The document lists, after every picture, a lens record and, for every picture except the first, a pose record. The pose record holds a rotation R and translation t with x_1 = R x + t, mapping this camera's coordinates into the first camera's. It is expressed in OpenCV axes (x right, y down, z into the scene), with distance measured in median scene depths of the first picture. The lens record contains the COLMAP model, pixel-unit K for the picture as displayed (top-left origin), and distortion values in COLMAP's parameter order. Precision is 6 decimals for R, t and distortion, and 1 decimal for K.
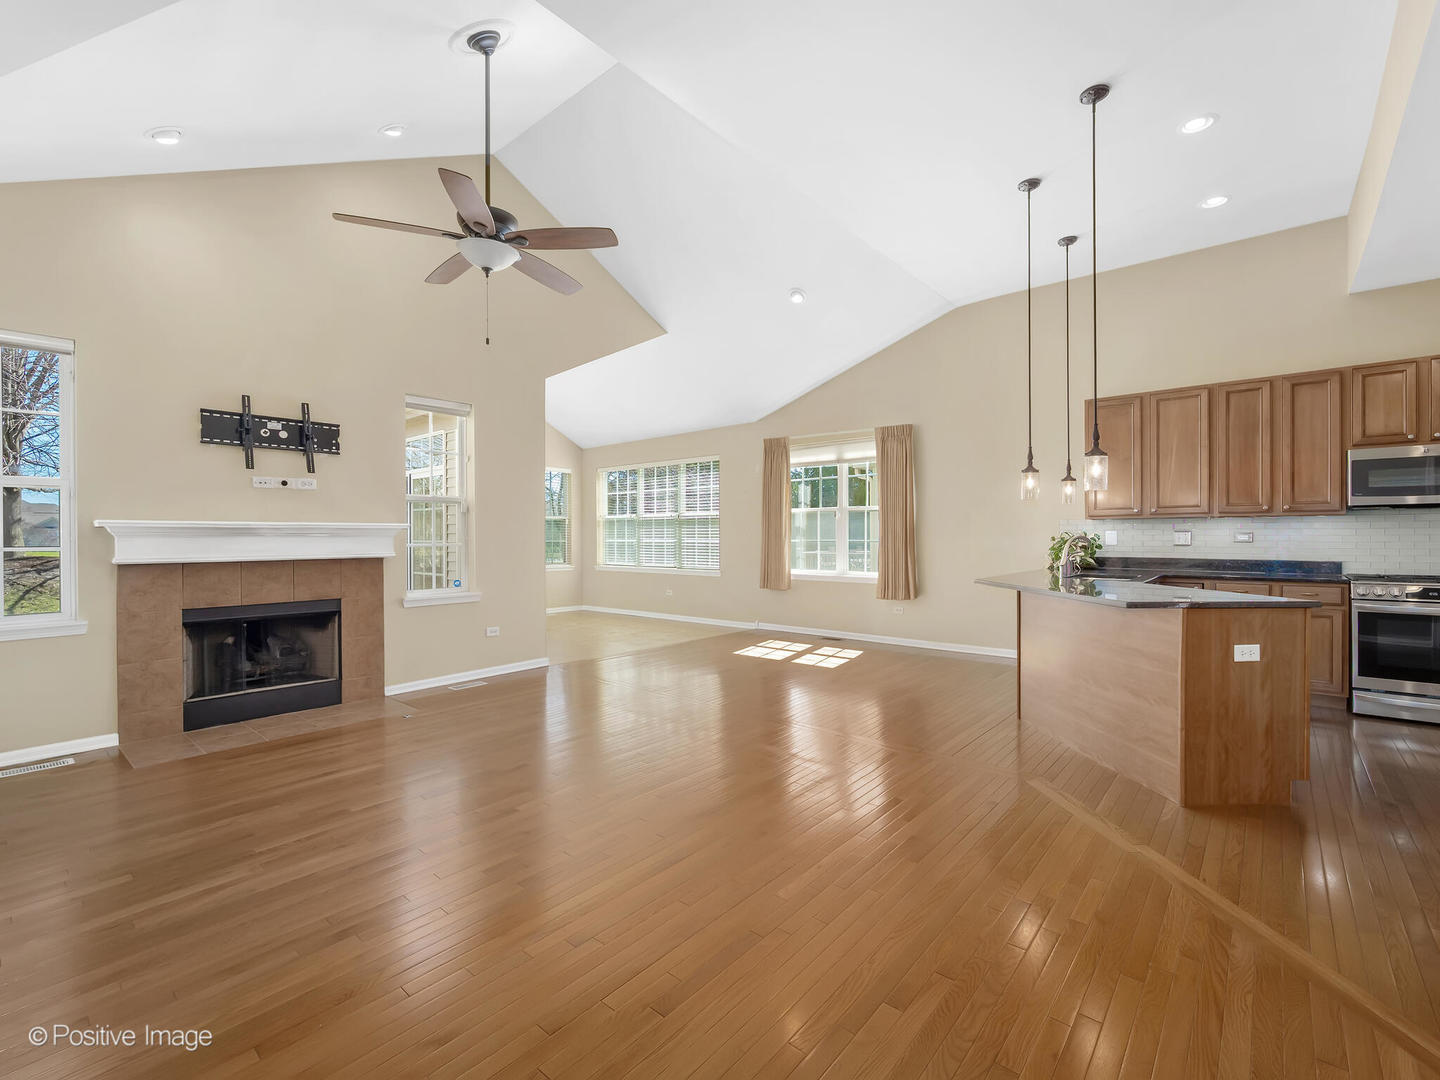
lens RADIAL K [[645.0, 0, 717.5], [0, 645.0, 533.5], [0, 0, 1]] dist [0.001839, 0.000345]
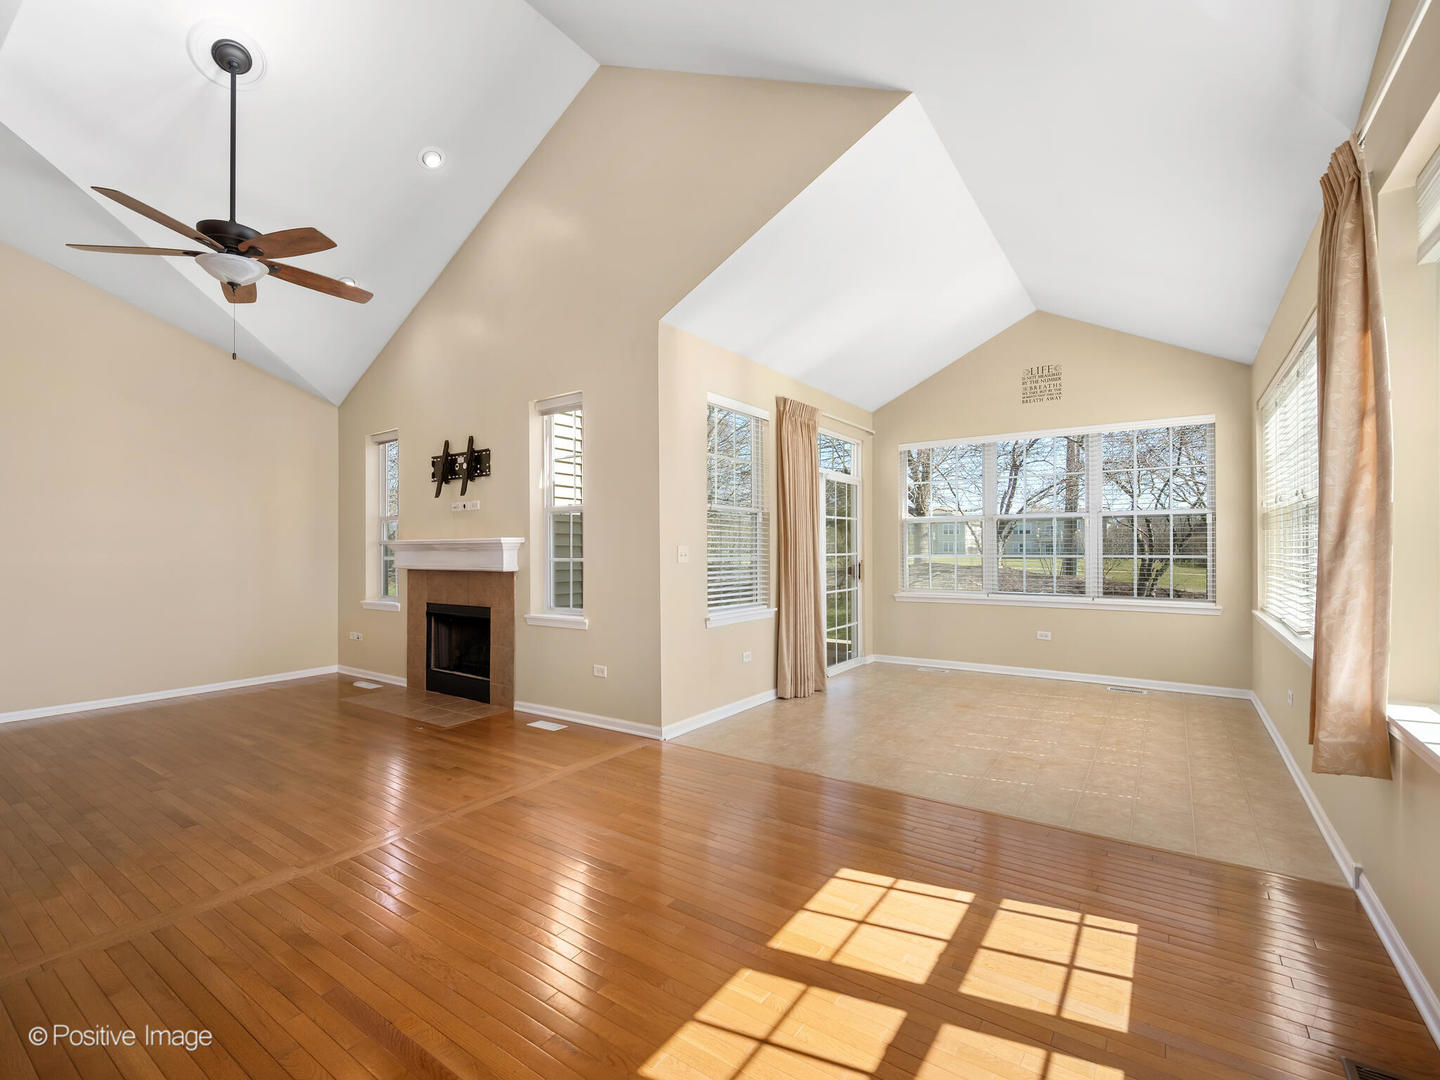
lens RADIAL K [[645.0, 0, 717.5], [0, 645.0, 533.5], [0, 0, 1]] dist [0.001839, 0.000345]
pose [[0.101830, -0.021050, -0.994579, 0.542862], [0.007384, 0.999765, -0.020403, 0.001074], [0.994774, -0.005267, 0.101962, 1.274350]]
